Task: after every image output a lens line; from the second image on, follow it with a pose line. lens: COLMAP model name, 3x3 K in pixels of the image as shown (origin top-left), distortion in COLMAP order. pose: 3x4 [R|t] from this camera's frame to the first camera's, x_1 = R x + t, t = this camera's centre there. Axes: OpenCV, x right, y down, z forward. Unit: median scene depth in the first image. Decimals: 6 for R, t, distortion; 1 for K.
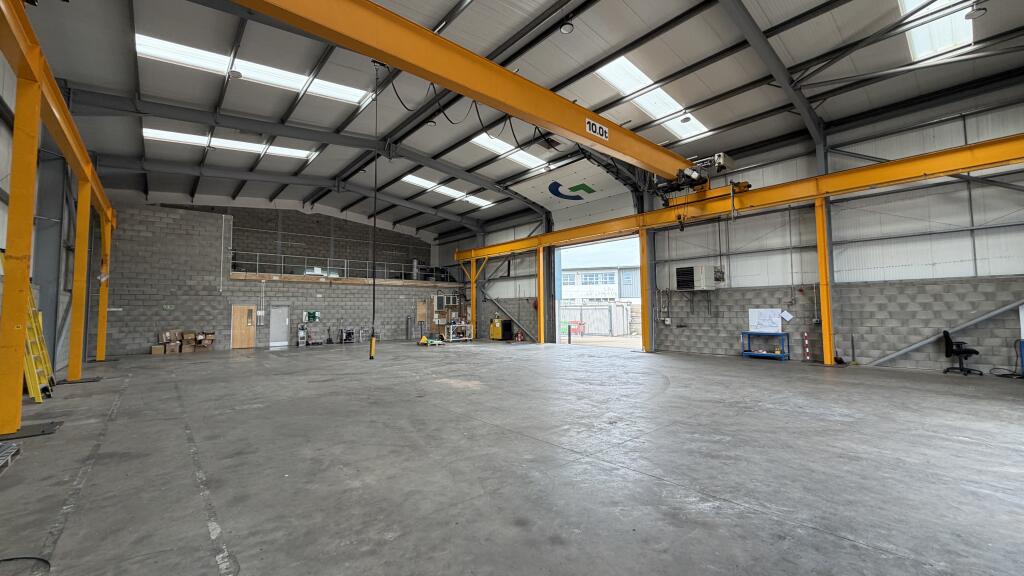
lens RADIAL K [[405.8, 0, 510.5], [0, 405.8, 285.6], [0, 0, 1]] dist [-0.000880, -0.000202]
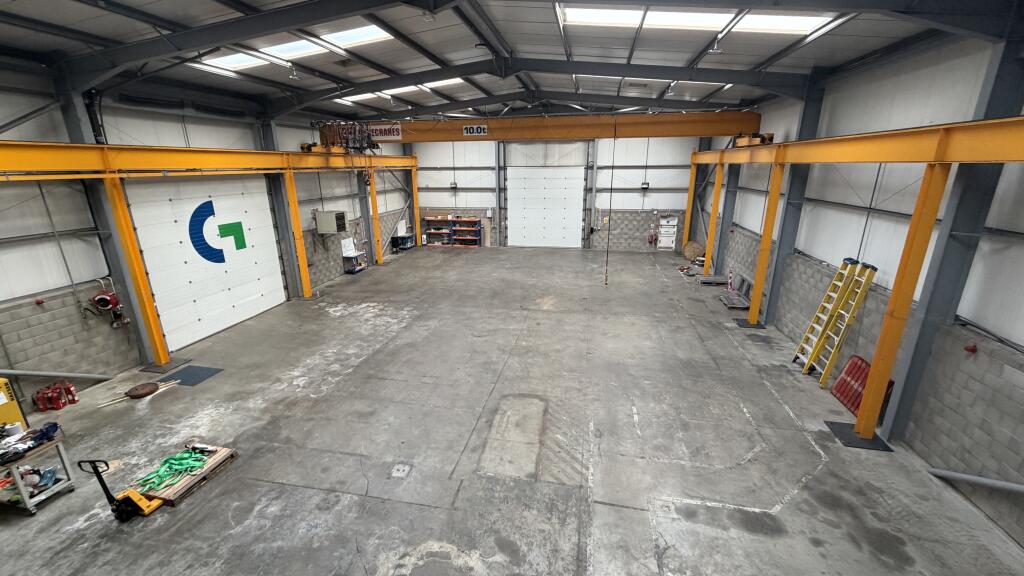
lens RADIAL K [[405.8, 0, 511.8], [0, 405.8, 285.3], [0, 0, 1]] dist [-0.000880, -0.000202]
pose [[-0.607638, -0.211496, 0.765536, -0.830830], [-0.033940, 0.969926, 0.241023, -0.143376], [-0.793489, 0.120473, -0.596542, 1.339677]]
